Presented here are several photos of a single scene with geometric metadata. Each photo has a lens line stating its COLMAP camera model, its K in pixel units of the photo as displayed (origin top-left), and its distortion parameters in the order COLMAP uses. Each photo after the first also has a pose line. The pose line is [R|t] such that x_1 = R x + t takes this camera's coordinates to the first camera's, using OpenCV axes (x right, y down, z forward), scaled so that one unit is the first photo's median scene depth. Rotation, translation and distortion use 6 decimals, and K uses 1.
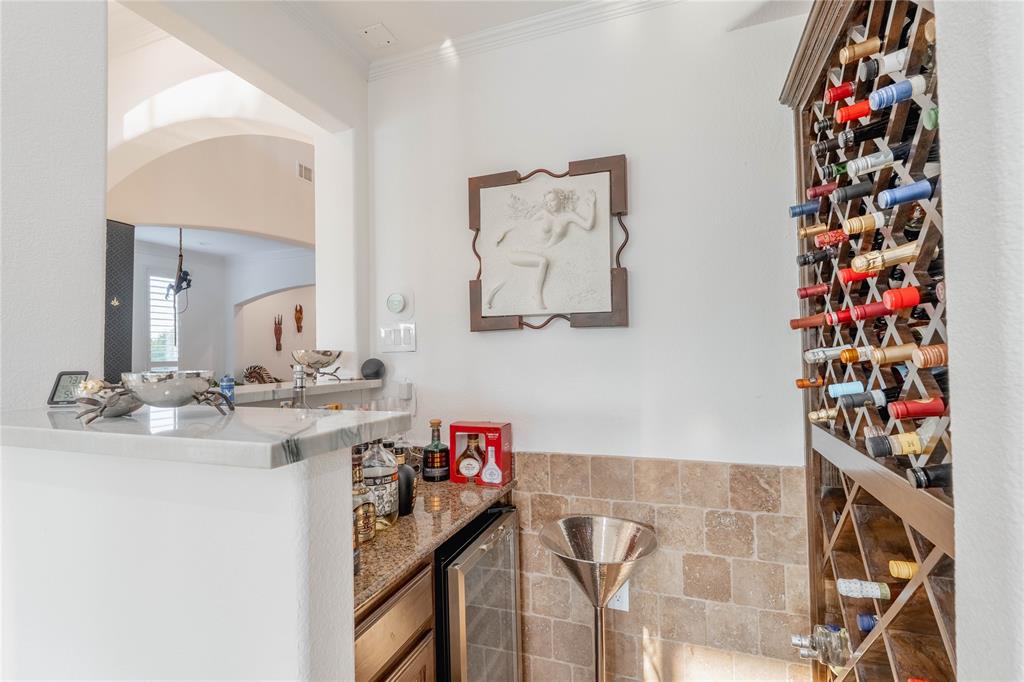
lens RADIAL K [[452.6, 0, 508.1], [0, 452.6, 344.3], [0, 0, 1]] dist [-0.001386, -0.000007]
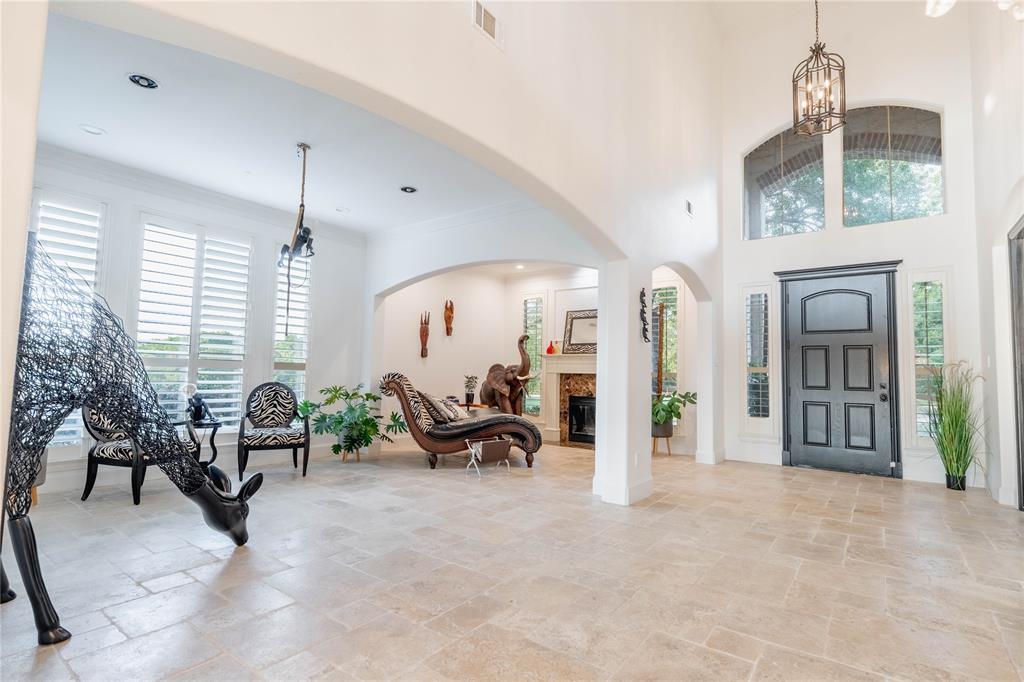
lens RADIAL K [[492.8, 0, 516.3], [0, 492.8, 341.5], [0, 0, 1]] dist [0.000897, 0.000011]
pose [[0.960268, 0.022327, -0.278186, -0.132607], [-0.035514, 0.998467, -0.042454, 0.020078], [0.276812, 0.050647, 0.959588, 0.254719]]
